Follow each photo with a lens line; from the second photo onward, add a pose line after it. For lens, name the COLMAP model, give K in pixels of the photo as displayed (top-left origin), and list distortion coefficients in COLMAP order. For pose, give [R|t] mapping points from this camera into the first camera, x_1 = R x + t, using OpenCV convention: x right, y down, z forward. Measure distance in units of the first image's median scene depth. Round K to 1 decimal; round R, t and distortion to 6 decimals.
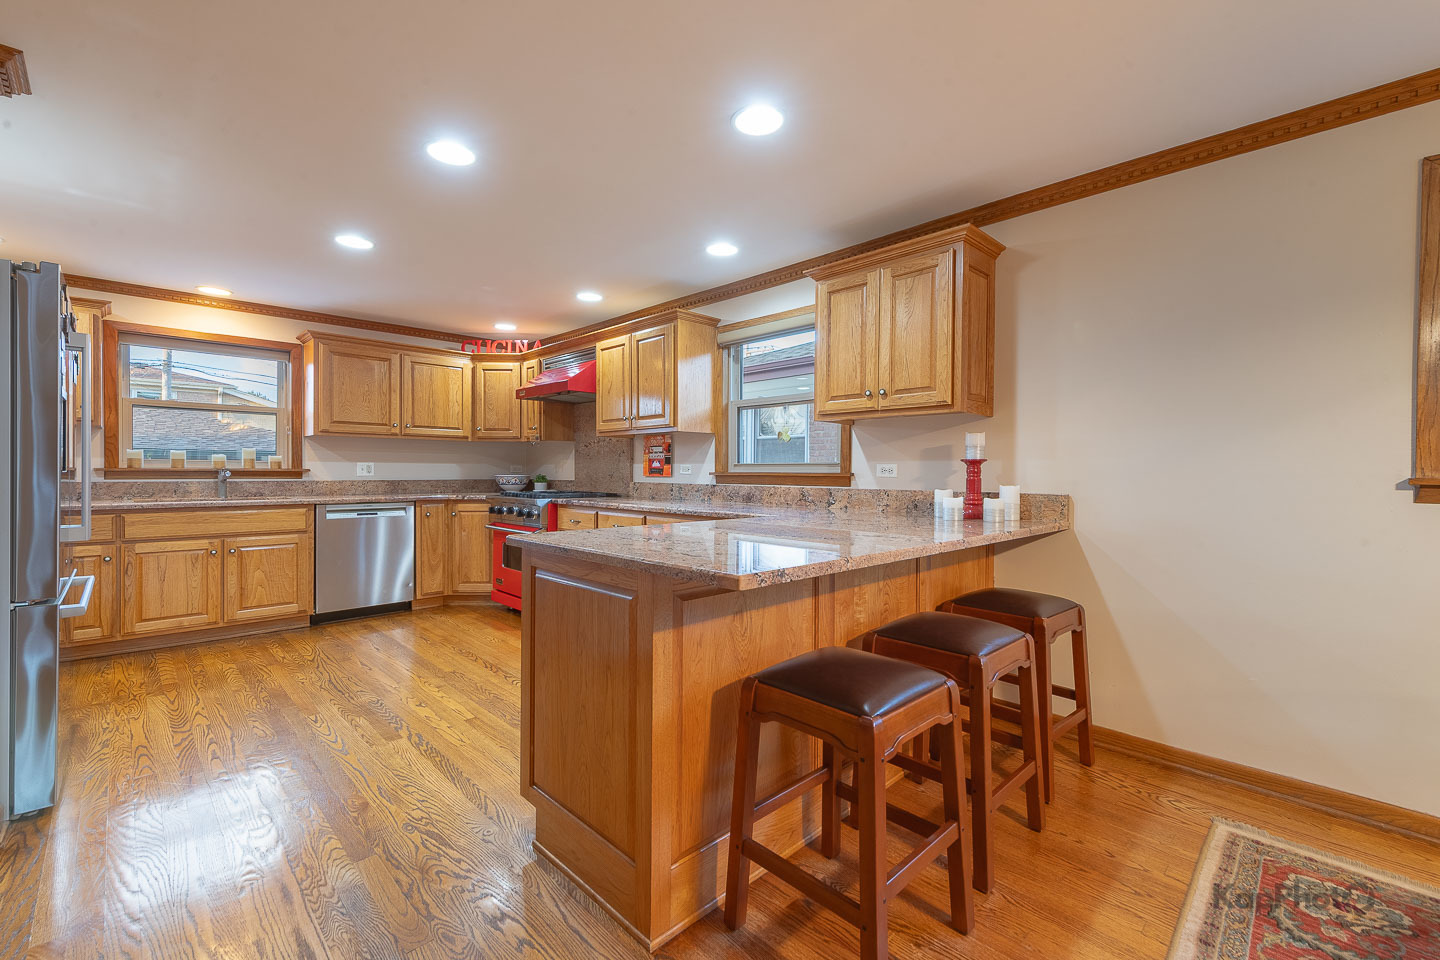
lens RADIAL K [[565.2, 0, 740.5], [0, 565.2, 473.0], [0, 0, 1]] dist [0.006776, -0.001479]
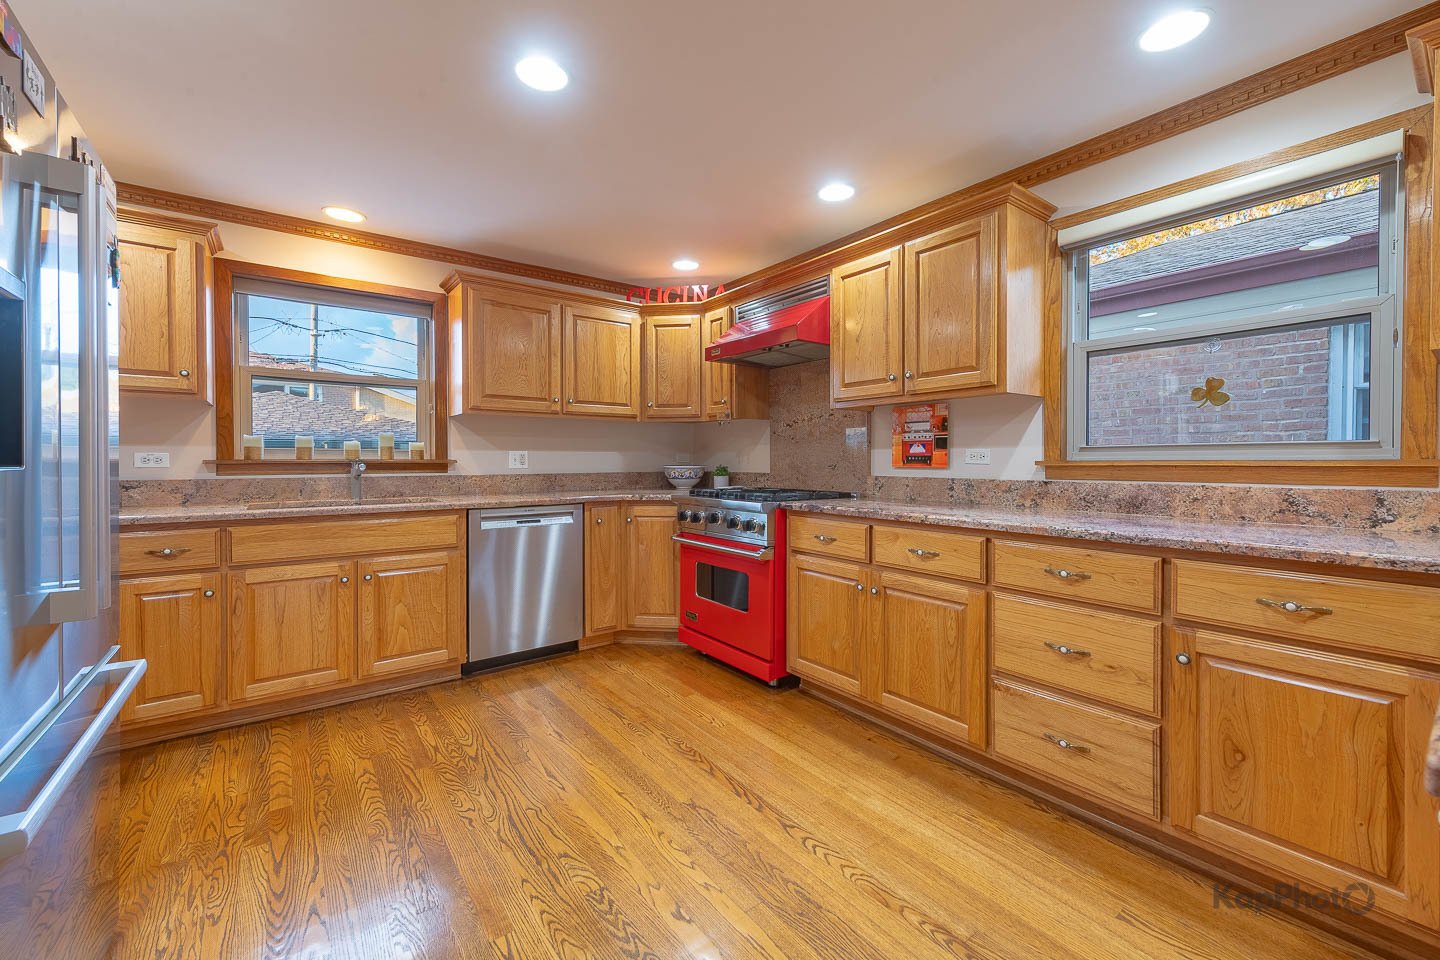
lens RADIAL K [[565.2, 0, 704.0], [0, 565.2, 462.9], [0, 0, 1]] dist [0.006776, -0.001479]
pose [[0.979876, -0.006090, -0.199514, -0.288199], [0.006470, 0.999978, 0.001251, -0.001750], [0.199502, -0.002517, 0.979894, 0.329253]]
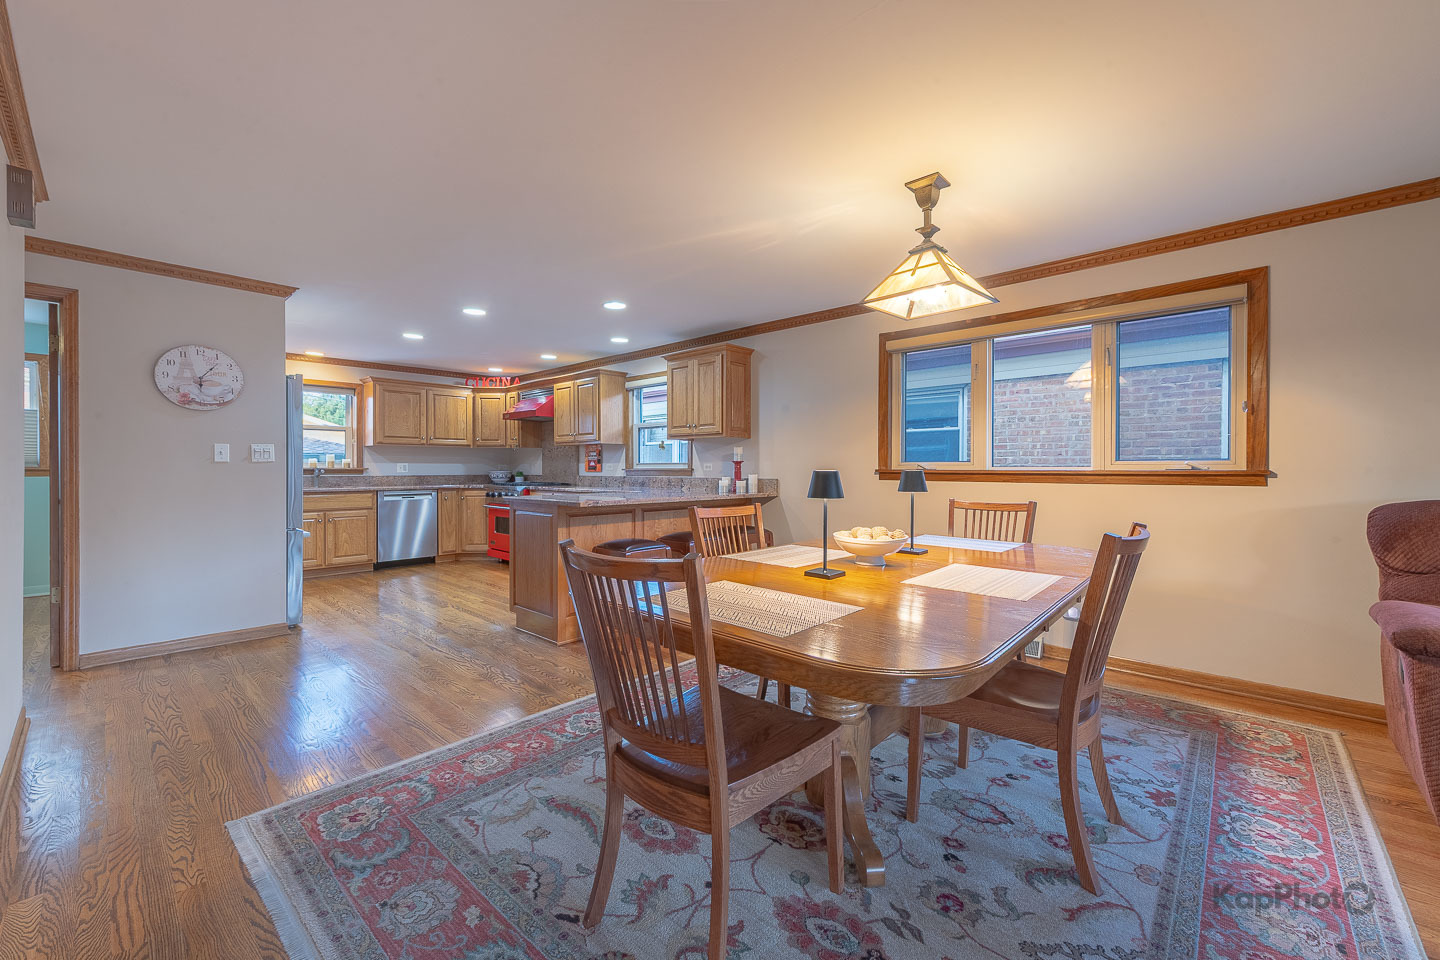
lens RADIAL K [[565.2, 0, 714.4], [0, 565.2, 474.4], [0, 0, 1]] dist [0.006776, -0.001479]
pose [[0.999918, -0.006220, -0.011199, 0.209995], [0.006321, 0.999940, 0.008956, 0.002092], [0.011143, -0.009026, 0.999897, -0.563365]]
